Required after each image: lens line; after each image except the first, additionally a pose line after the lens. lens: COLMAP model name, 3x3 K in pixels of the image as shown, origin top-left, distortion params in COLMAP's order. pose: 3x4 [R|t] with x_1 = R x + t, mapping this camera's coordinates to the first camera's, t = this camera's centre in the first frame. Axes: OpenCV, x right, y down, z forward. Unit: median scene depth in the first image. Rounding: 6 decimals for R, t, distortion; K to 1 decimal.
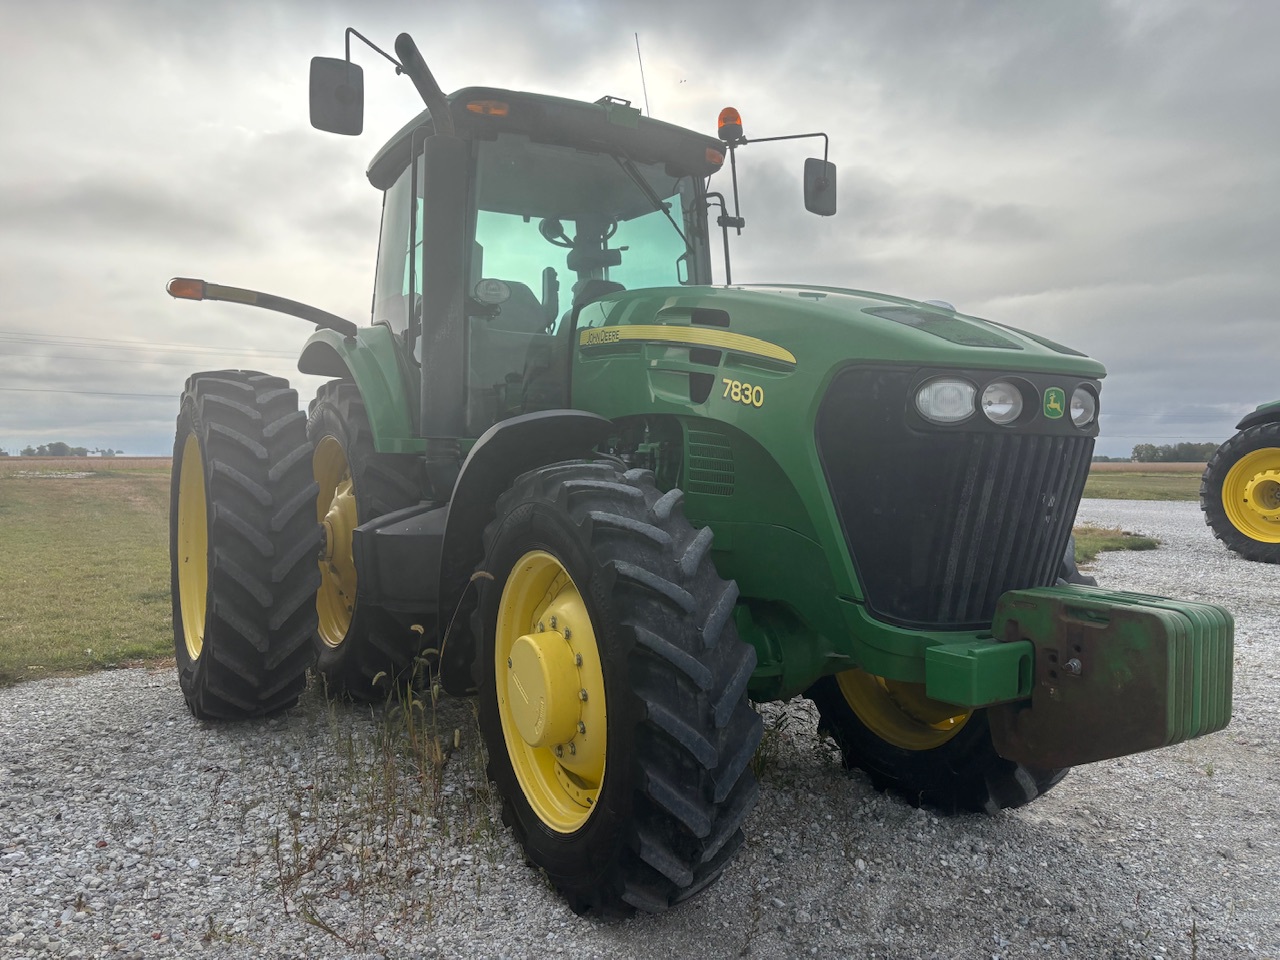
lens RADIAL K [[945.5, 0, 620.5], [0, 945.5, 484.7], [0, 0, 1]] dist [0.036279, -0.045853]
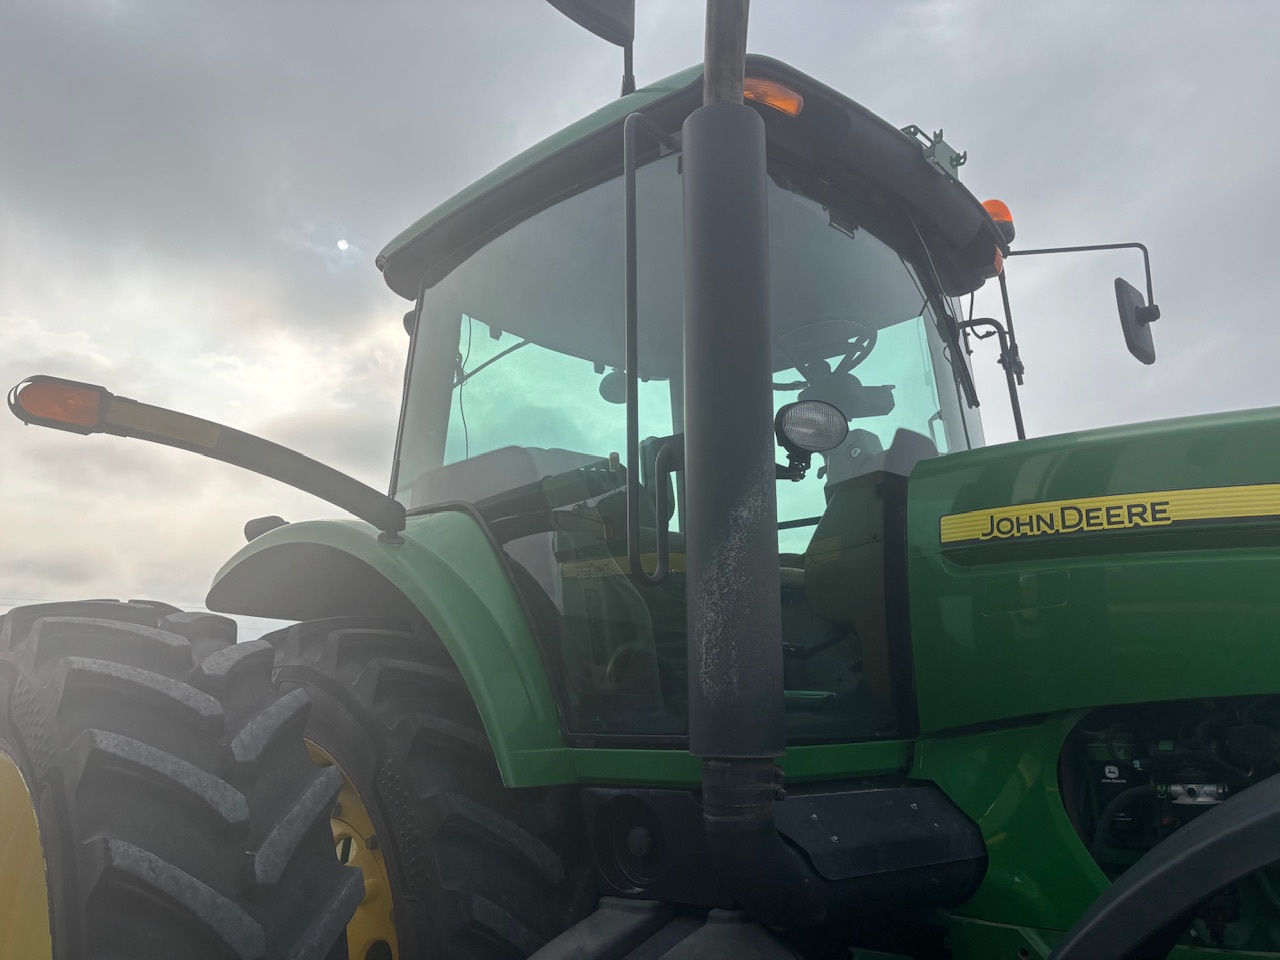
lens RADIAL K [[945.5, 0, 620.5], [0, 945.5, 484.7], [0, 0, 1]] dist [0.036279, -0.045853]
pose [[0.966899, 0.031939, 0.253152, -0.447095], [0.033155, 0.967997, -0.248762, -0.080435], [-0.252995, 0.248921, 0.934897, 0.767030]]
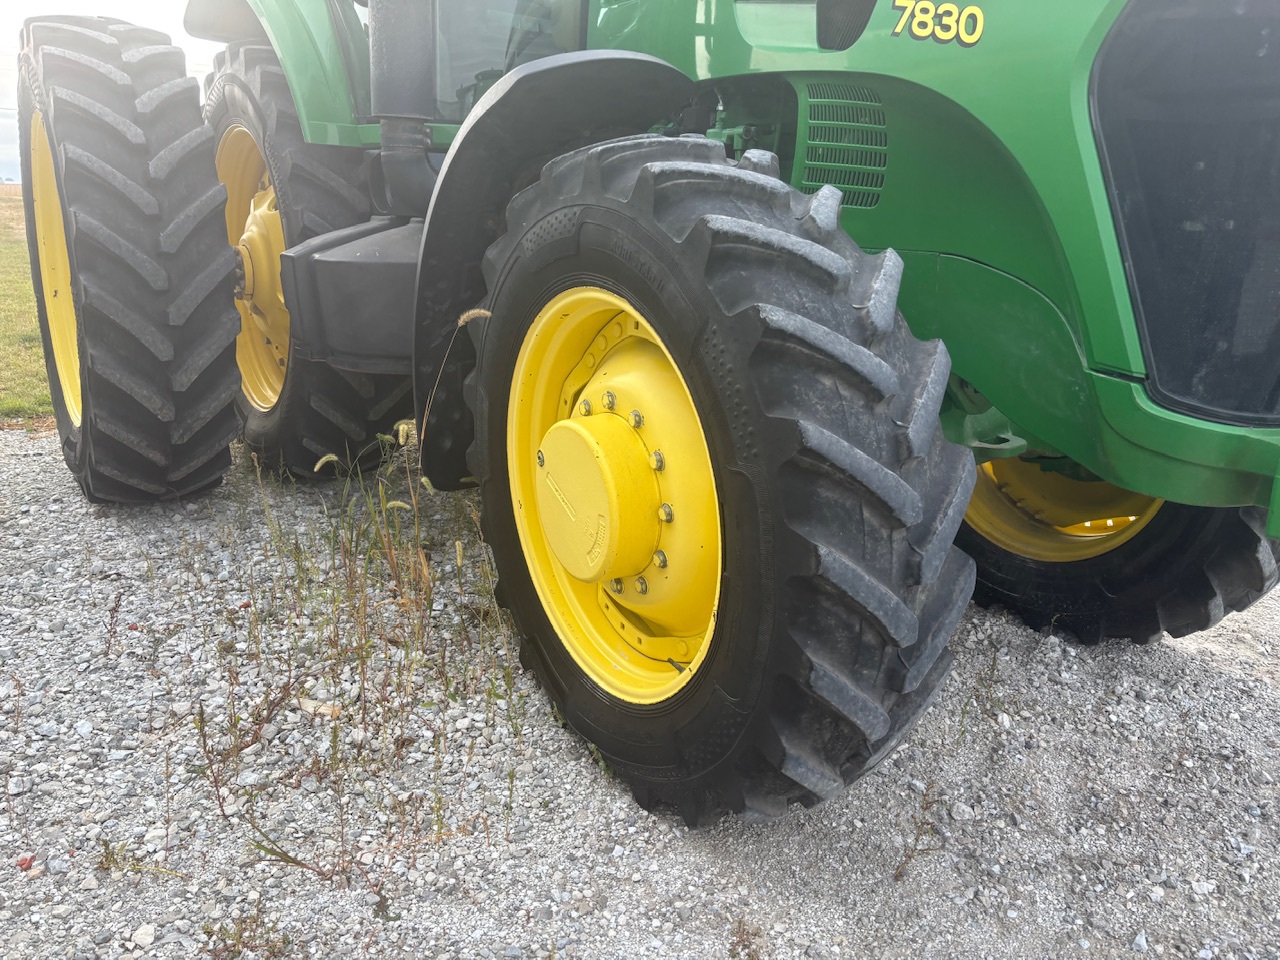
lens RADIAL K [[945.5, 0, 620.5], [0, 945.5, 484.7], [0, 0, 1]] dist [0.036279, -0.045853]
pose [[0.997474, 0.007000, 0.070687, -0.102147], [-0.025085, 0.965726, 0.258351, 0.032088], [-0.066456, -0.259471, 0.963462, 0.335572]]
